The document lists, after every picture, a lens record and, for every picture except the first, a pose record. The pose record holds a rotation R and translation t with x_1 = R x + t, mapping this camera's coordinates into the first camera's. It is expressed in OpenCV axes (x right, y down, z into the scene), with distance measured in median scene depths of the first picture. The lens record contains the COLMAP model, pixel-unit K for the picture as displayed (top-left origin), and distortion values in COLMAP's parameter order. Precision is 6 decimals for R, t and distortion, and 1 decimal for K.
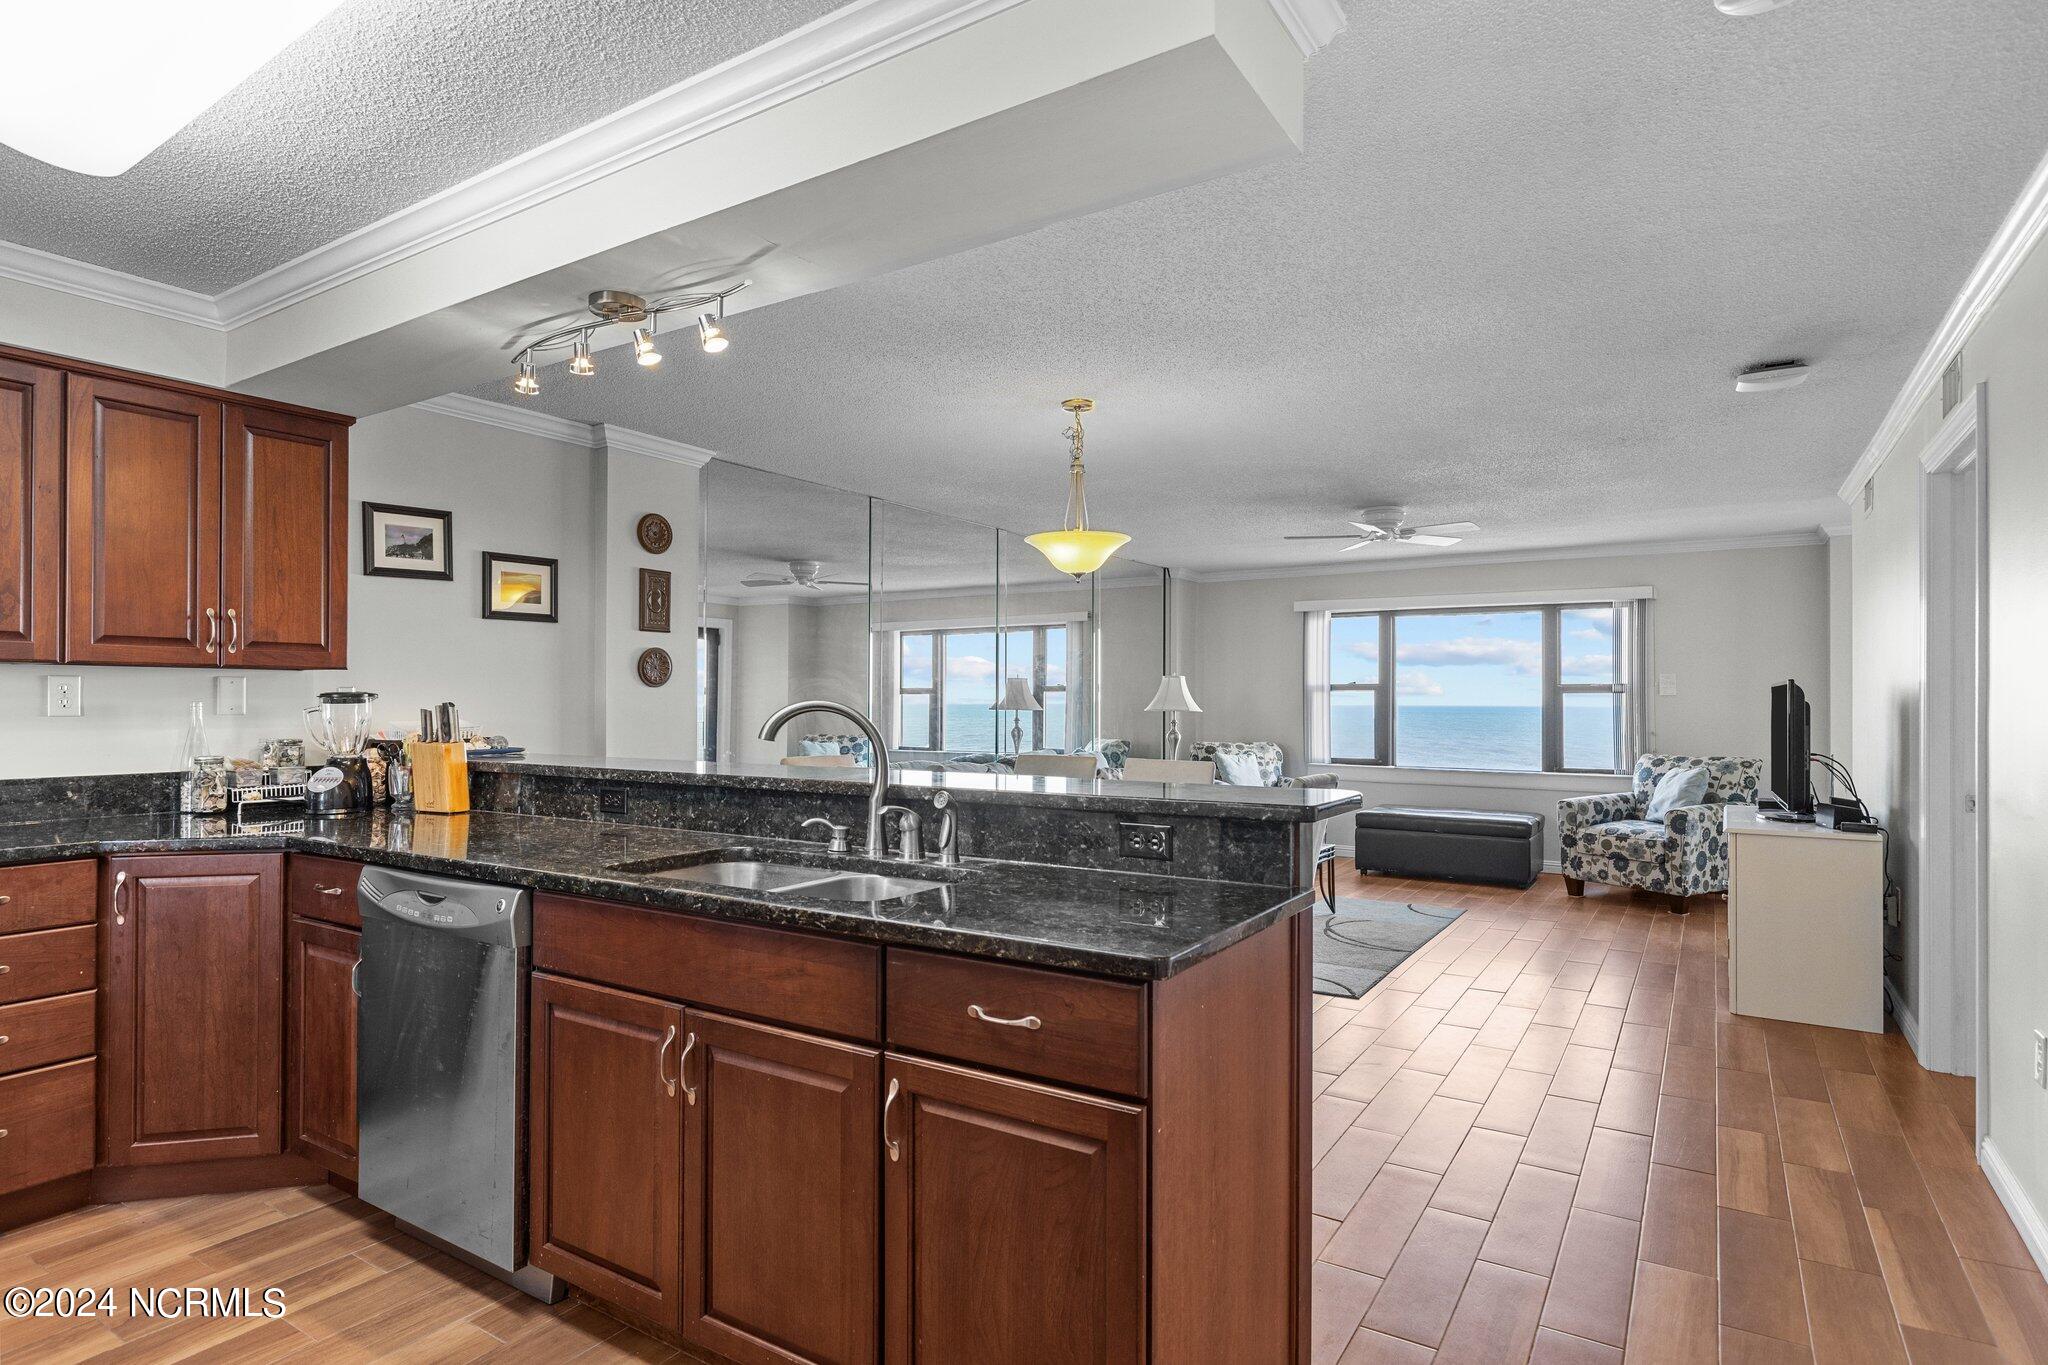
lens RADIAL K [[1076.5, 0, 1027.4], [0, 1076.5, 689.1], [0, 0, 1]] dist [0.002643, -0.000969]
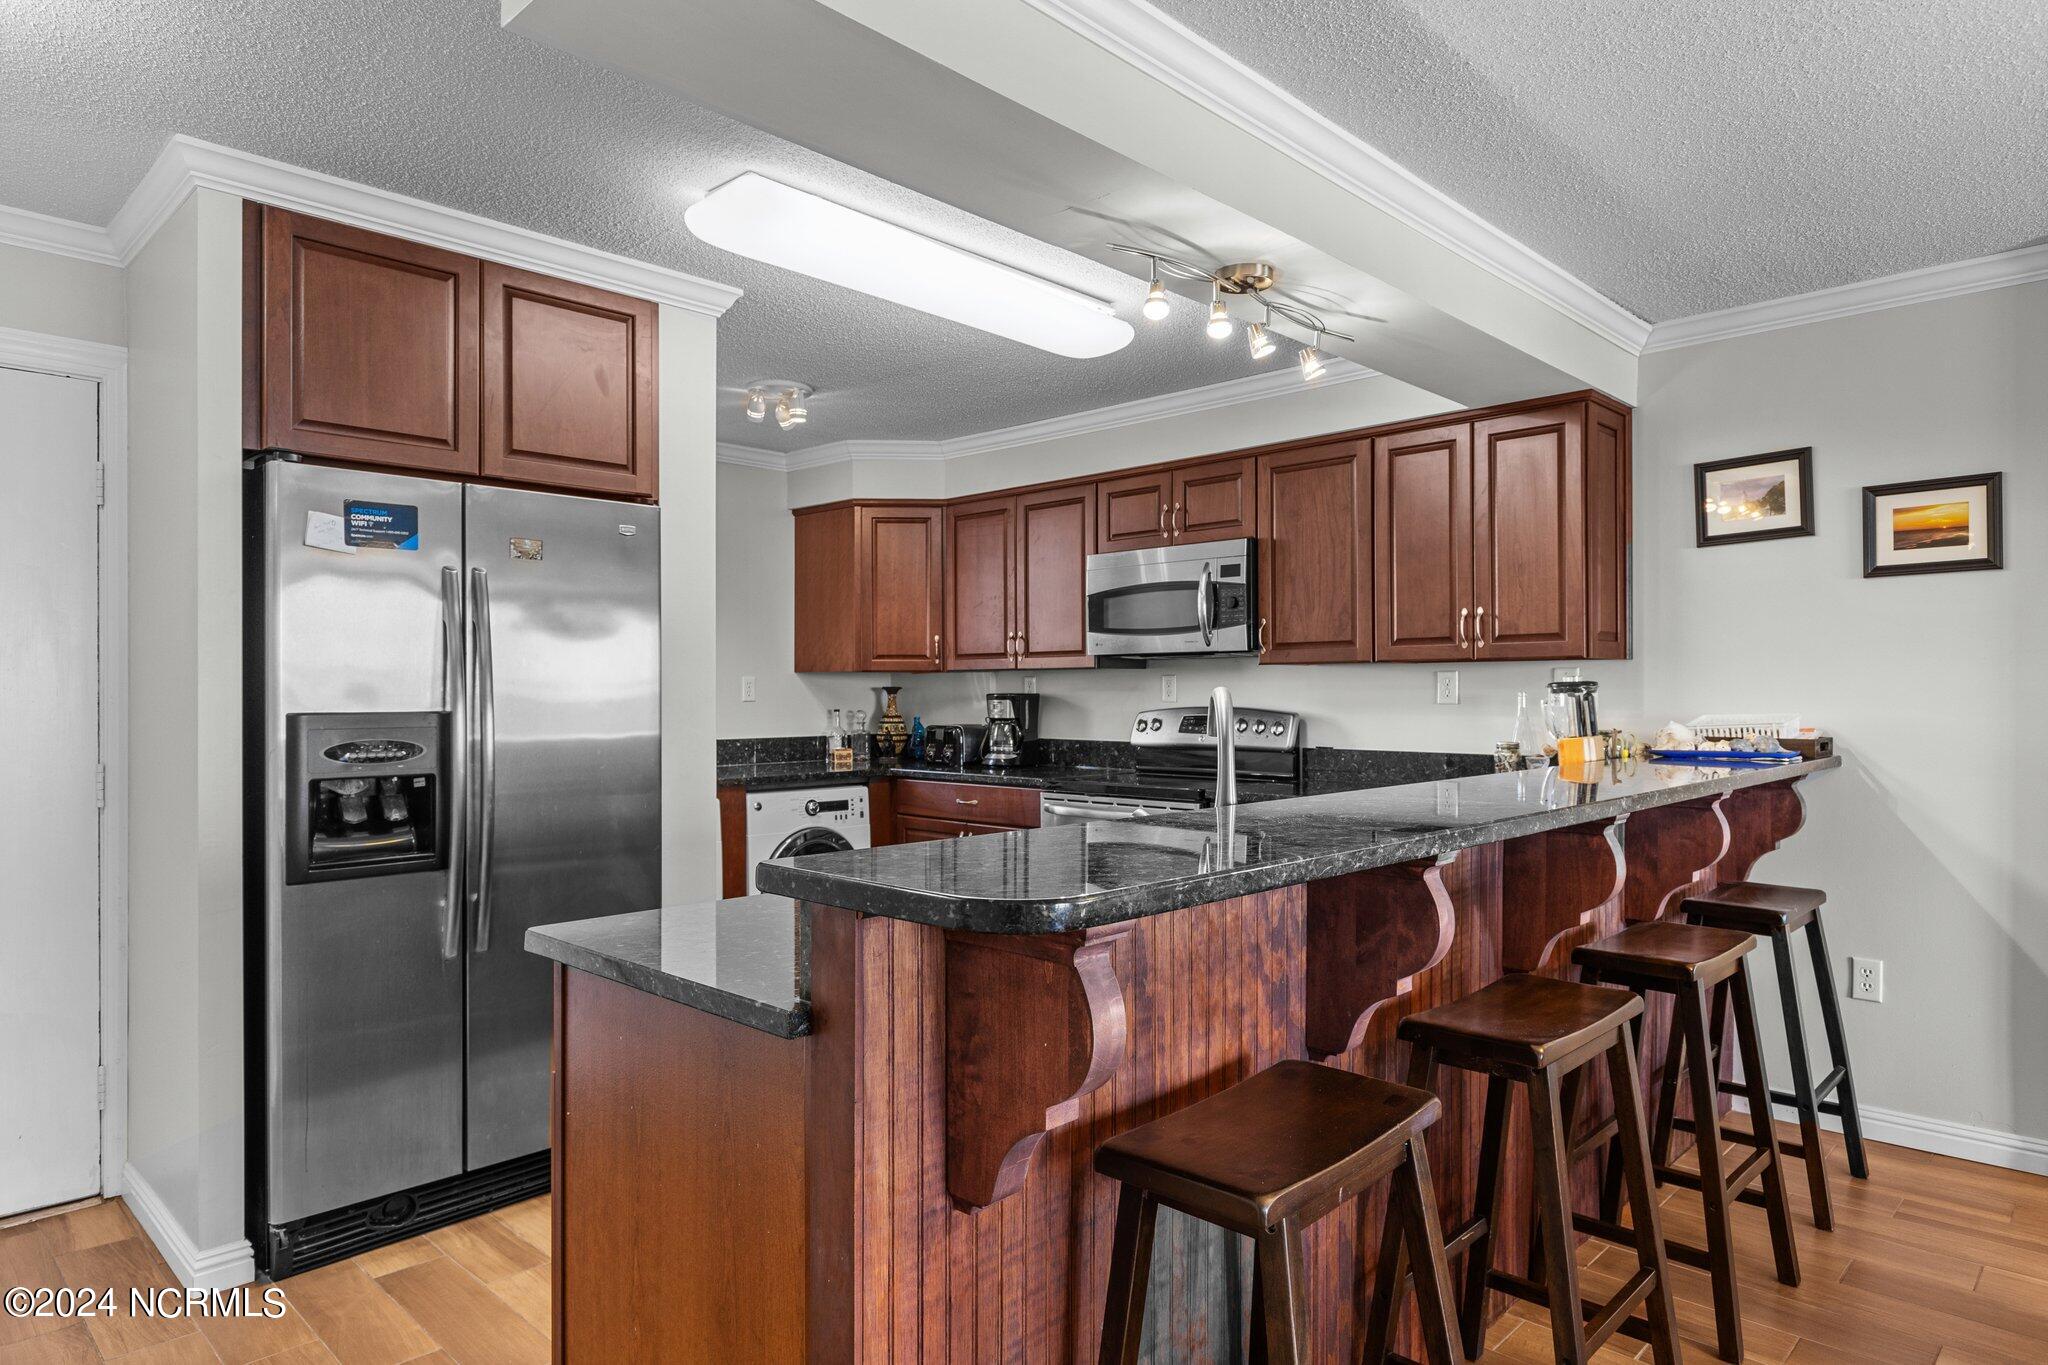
lens RADIAL K [[1217.8, 0, 1035.0], [0, 1217.8, 690.3], [0, 0, 1]] dist [0.001004, -0.001429]
pose [[-0.198802, -0.003824, -0.980032, 0.401168], [0.012541, 0.999901, -0.006445, 0.008768], [0.979959, -0.013572, -0.198735, 0.575615]]
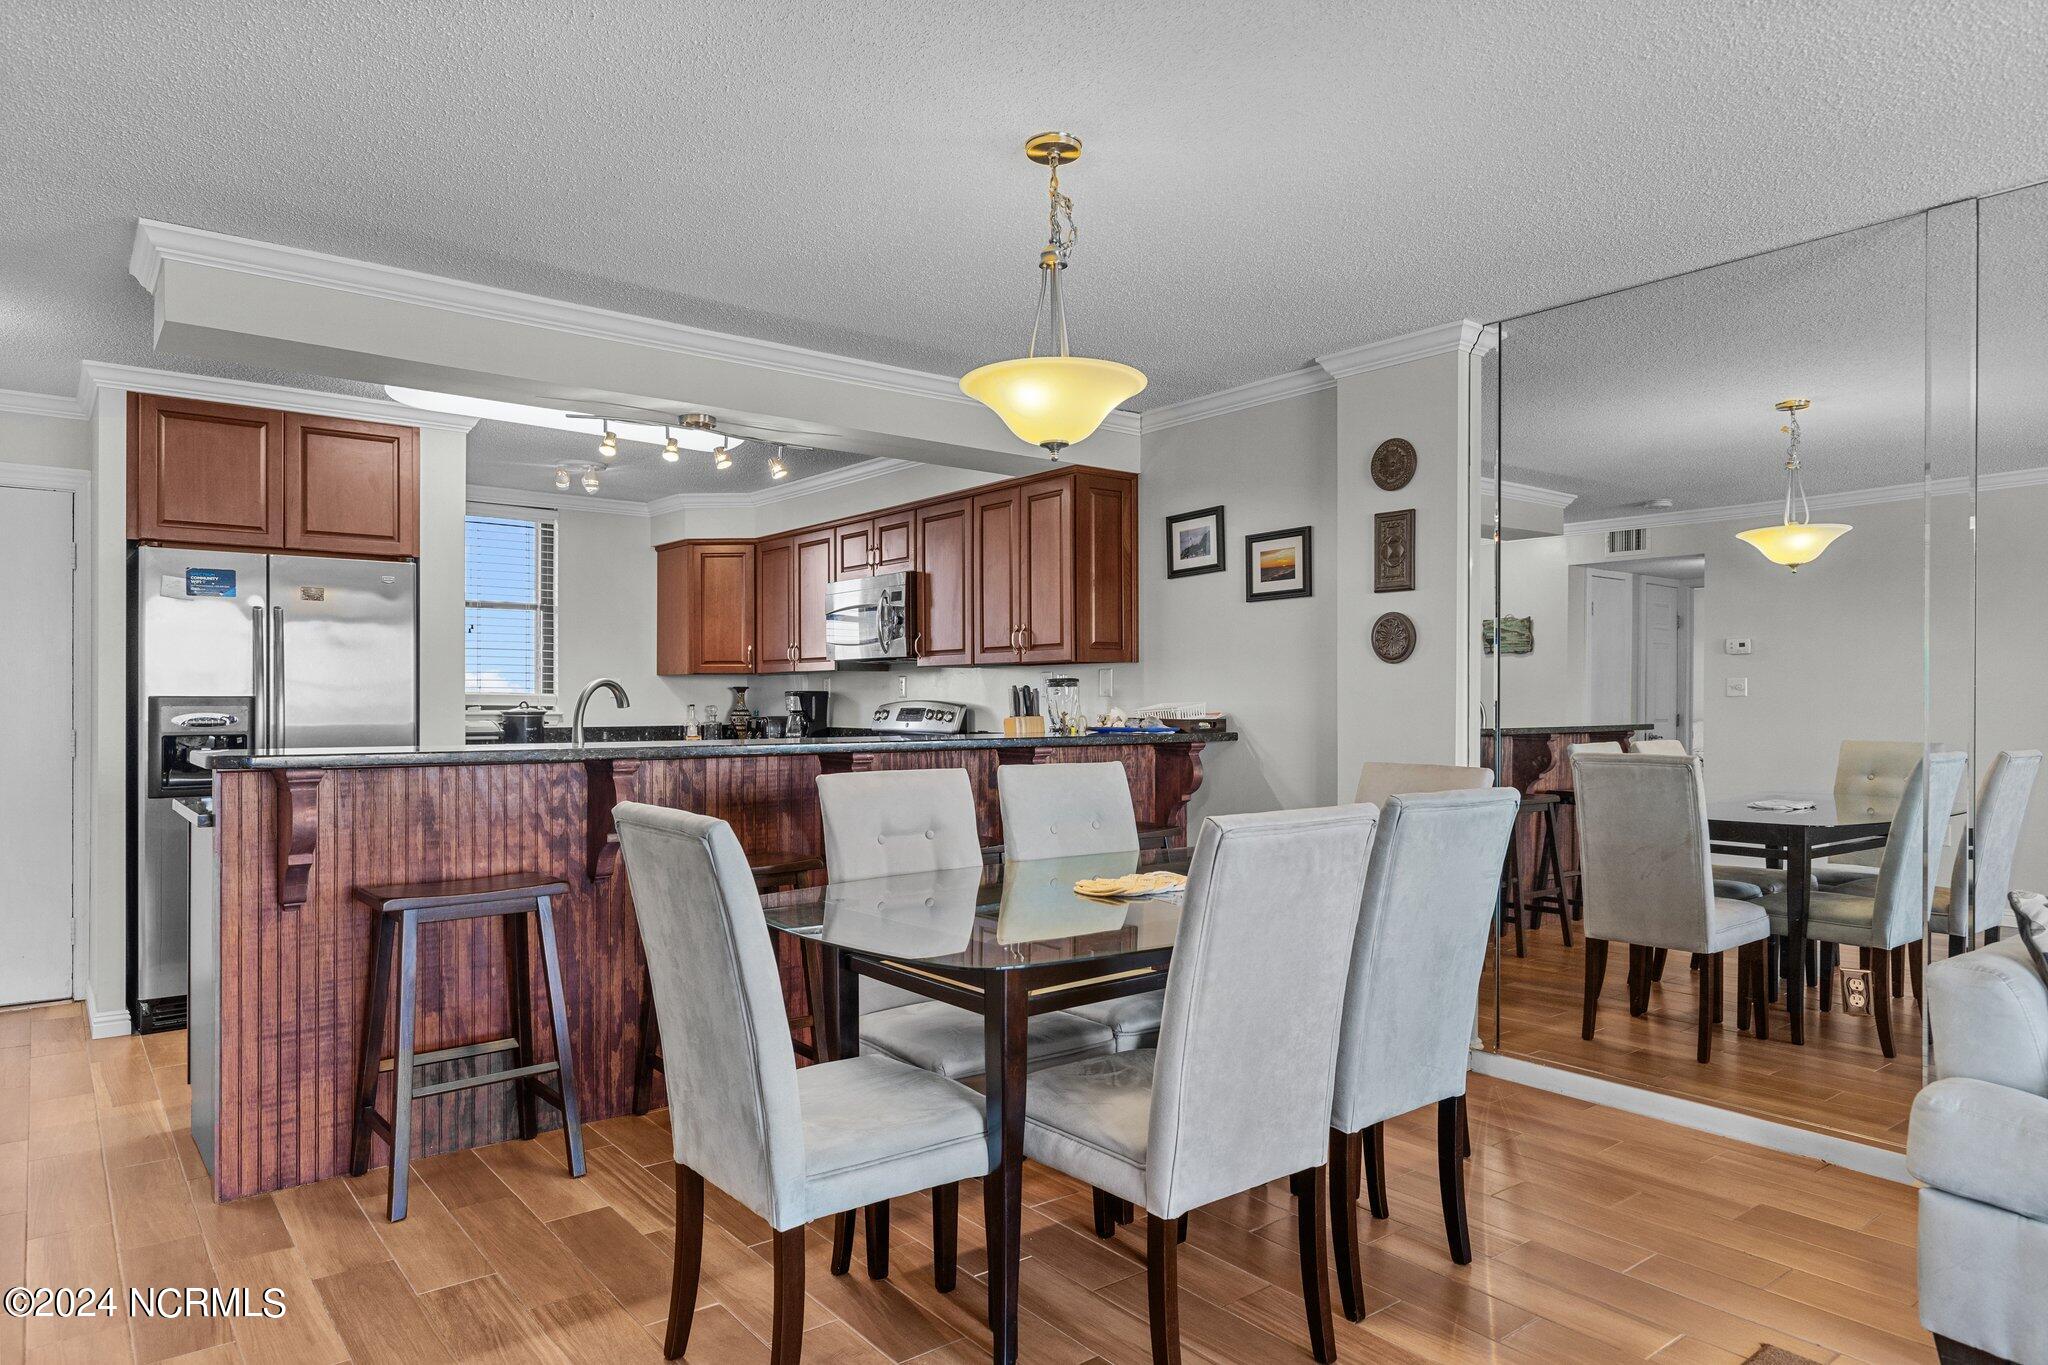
lens RADIAL K [[1260.8, 0, 1027.0], [0, 1260.8, 695.5], [0, 0, 1]] dist [0.007219, -0.002232]
pose [[-0.327686, -0.006171, -0.944766, 0.637887], [0.010684, 0.999891, -0.010236, 0.029502], [0.944726, -0.013448, -0.327584, 1.125650]]
